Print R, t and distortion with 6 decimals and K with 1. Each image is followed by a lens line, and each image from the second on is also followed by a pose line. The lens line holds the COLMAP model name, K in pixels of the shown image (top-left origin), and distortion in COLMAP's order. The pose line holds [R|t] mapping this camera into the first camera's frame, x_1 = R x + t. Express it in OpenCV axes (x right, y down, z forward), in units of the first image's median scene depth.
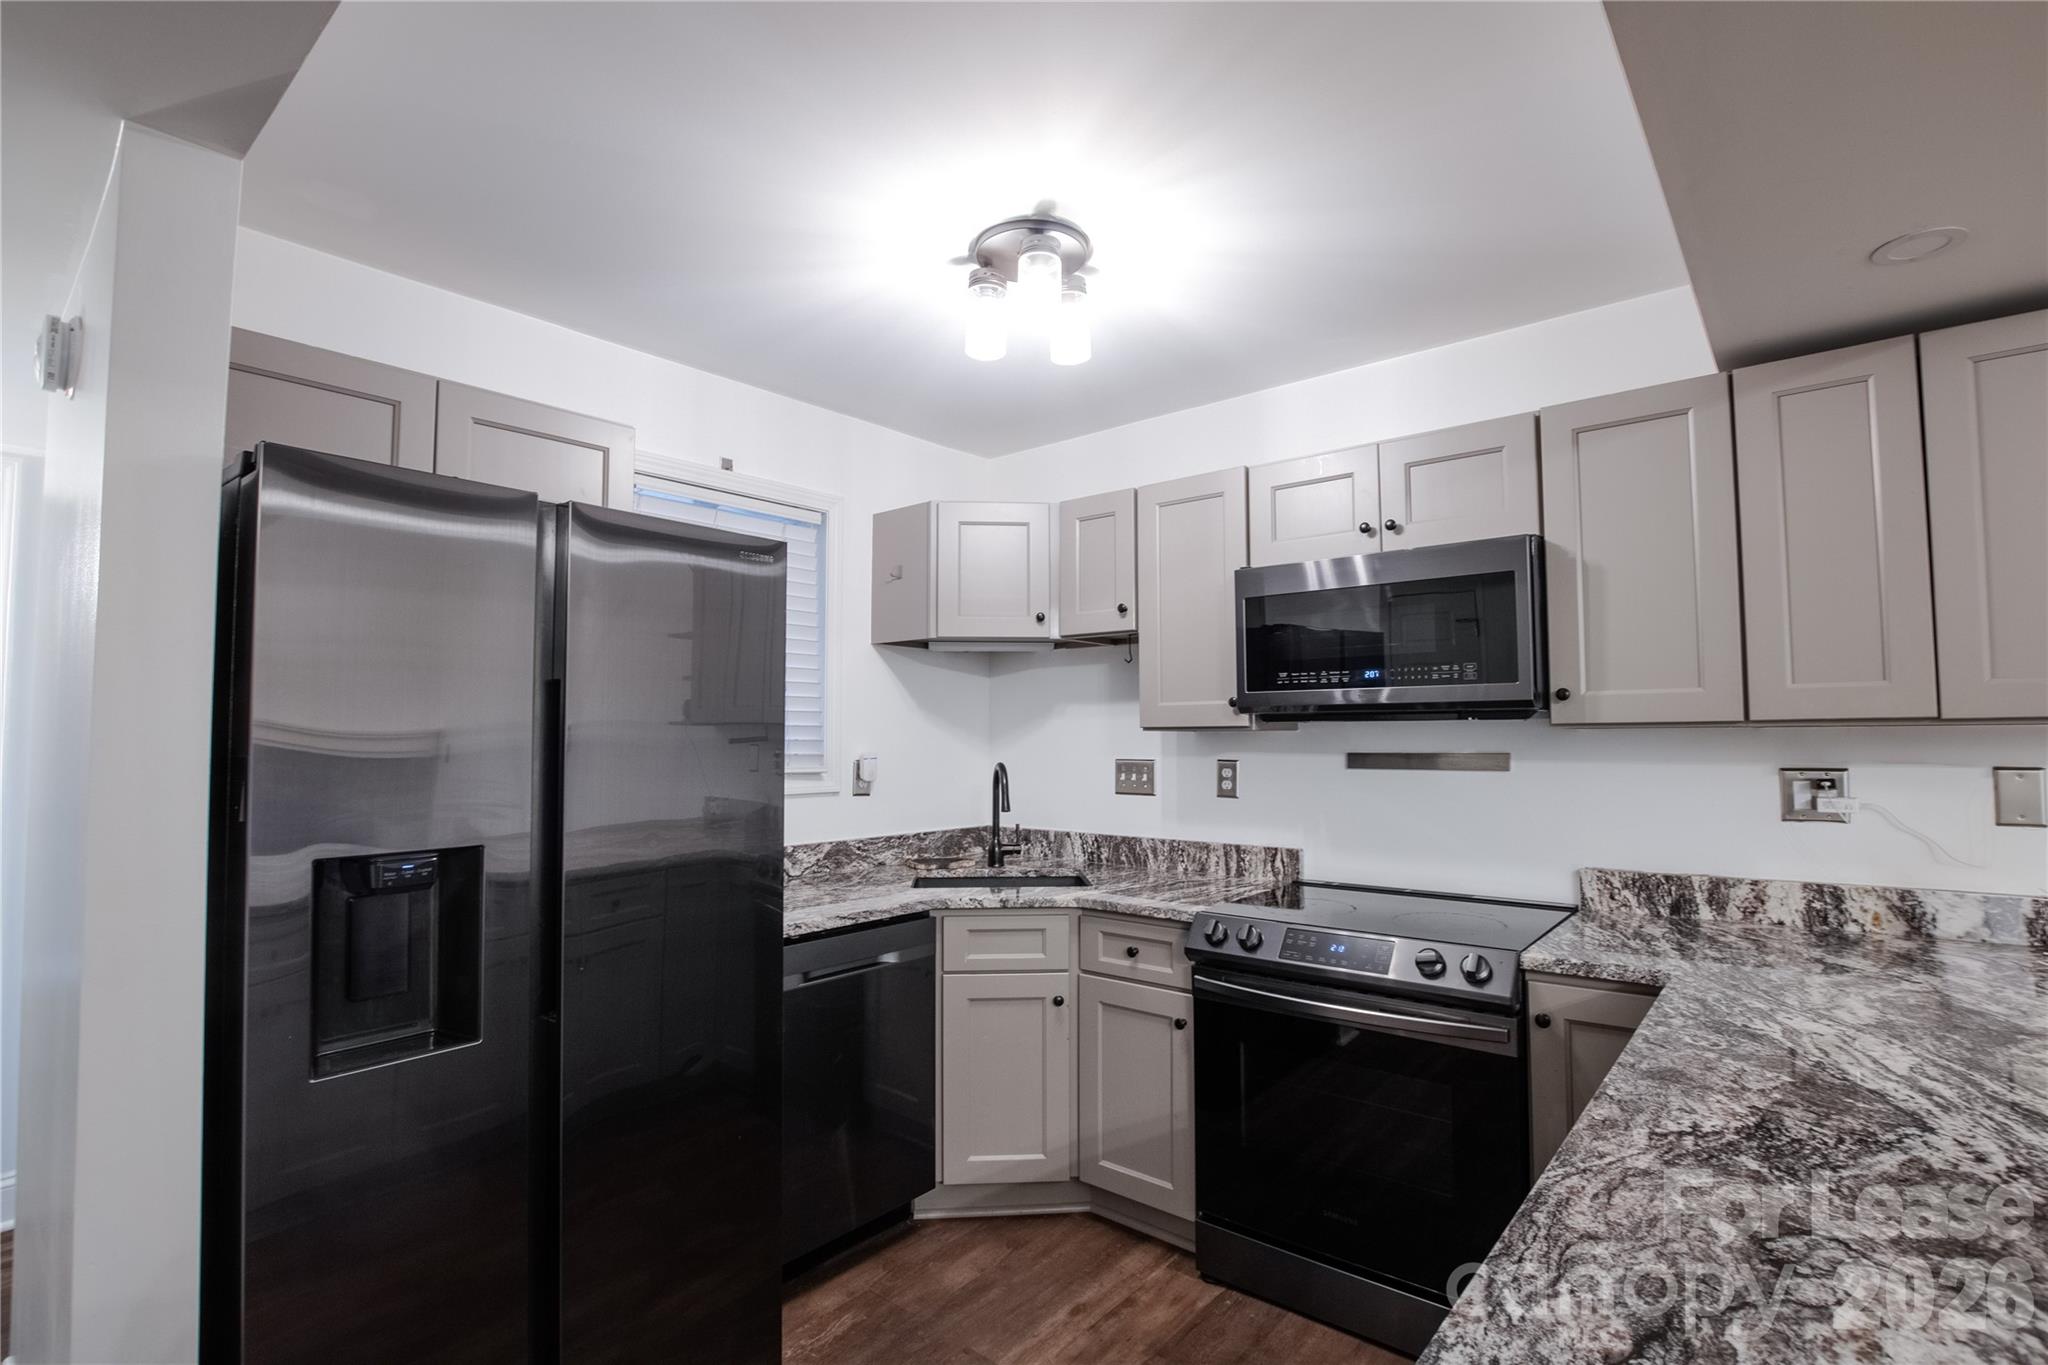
lens RADIAL K [[966.9, 0, 1025.6], [0, 966.9, 690.0], [0, 0, 1]] dist [-0.034557, 0.004686]
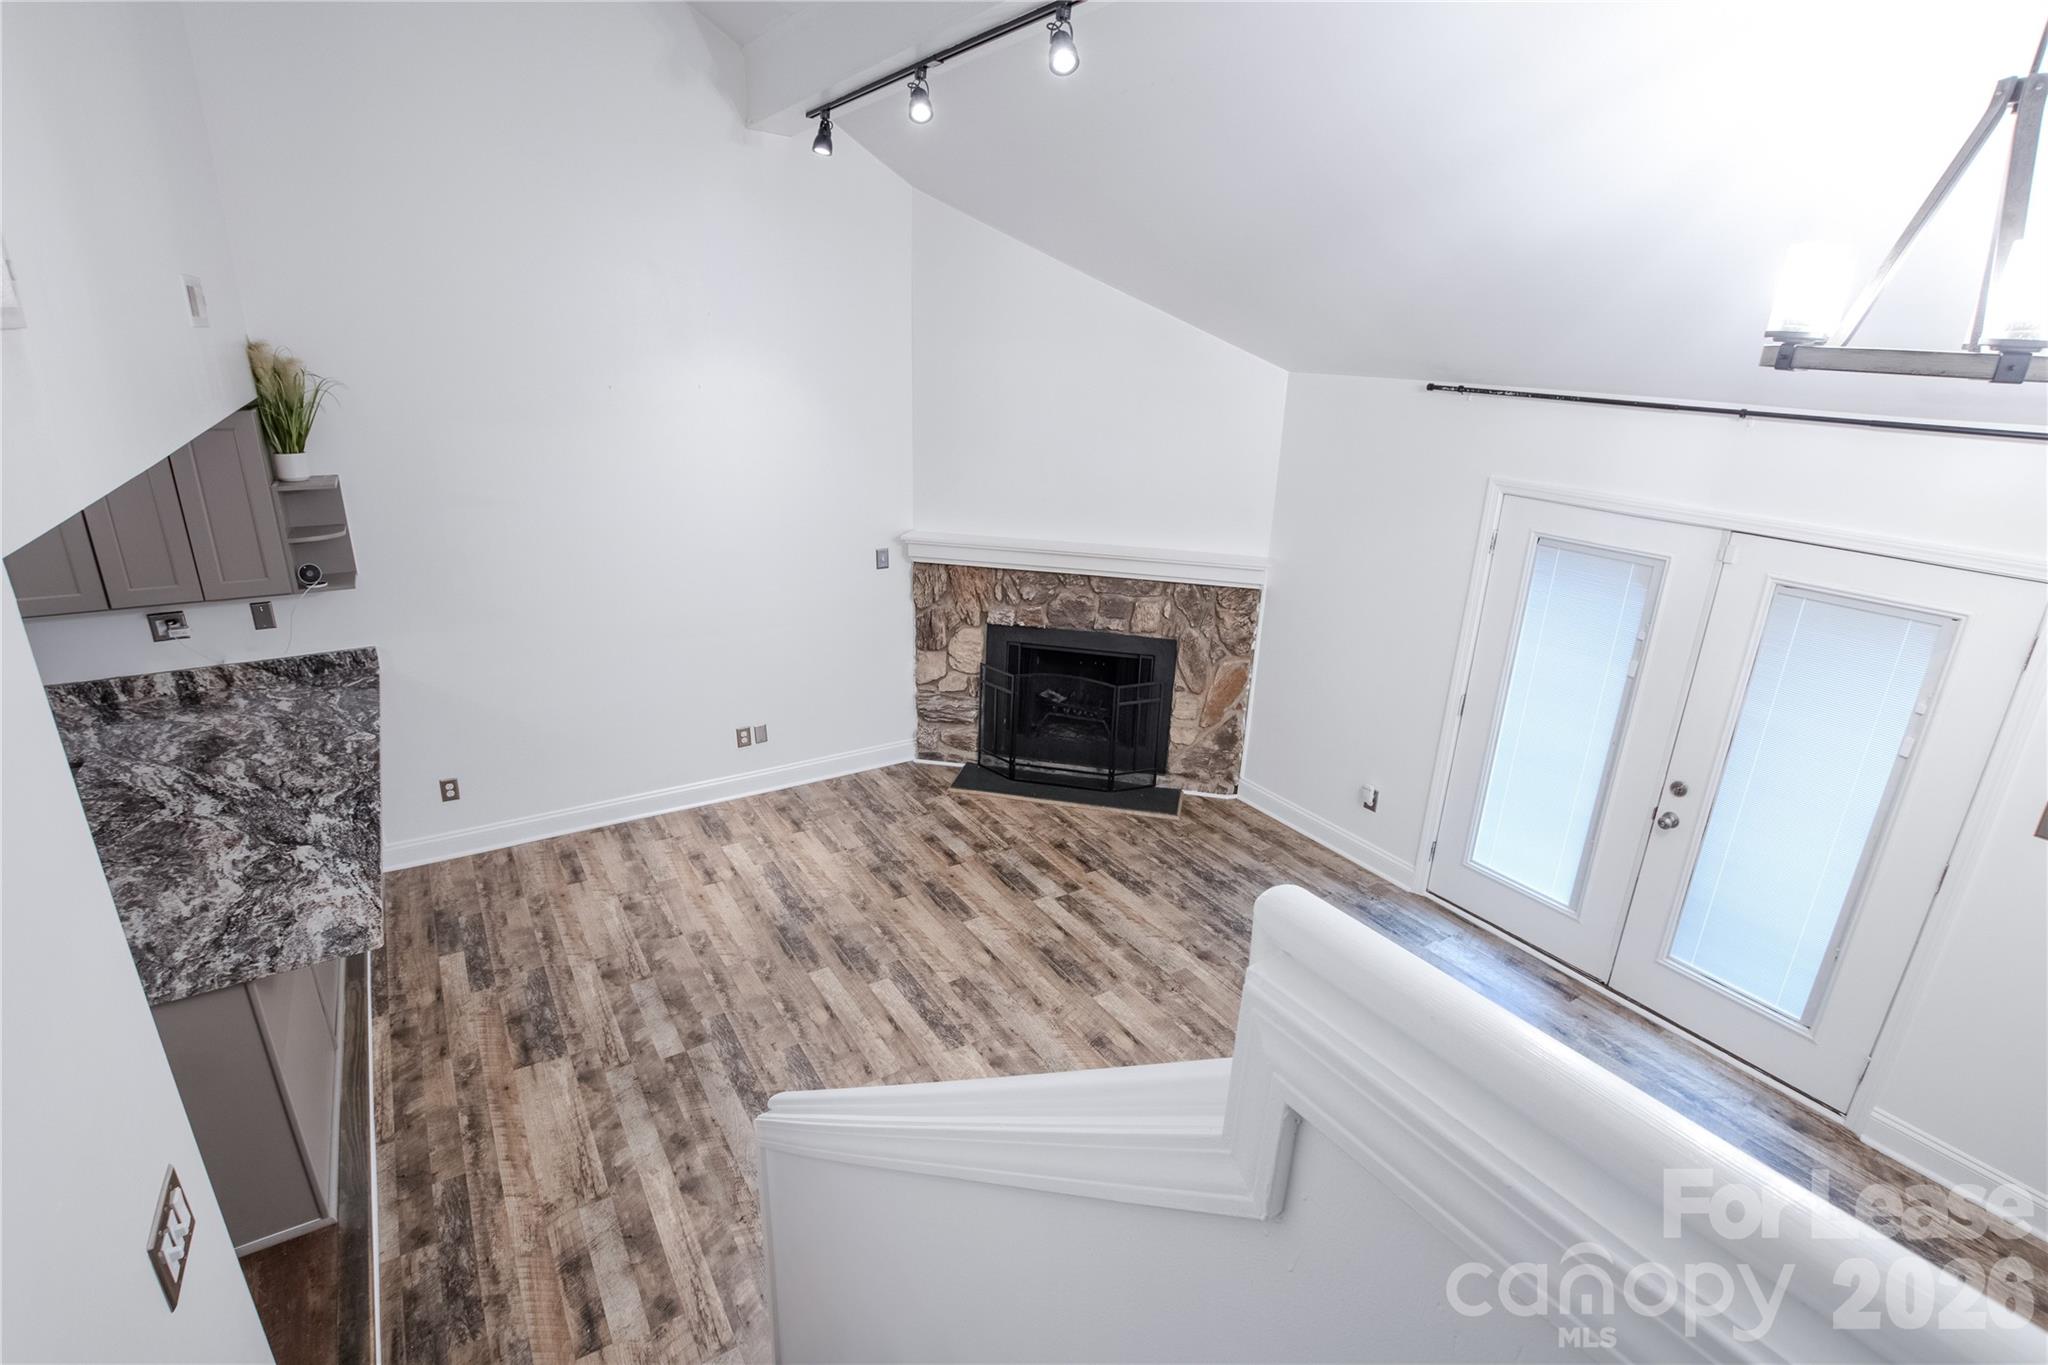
lens RADIAL K [[966.9, 0, 1018.9], [0, 966.9, 695.9], [0, 0, 1]] dist [-0.034557, 0.004686]
pose [[0.298234, -0.313903, 0.901400, -0.331043], [-0.078696, 0.933074, 0.350970, -0.454366], [-0.951243, -0.175608, 0.253572, -0.921222]]
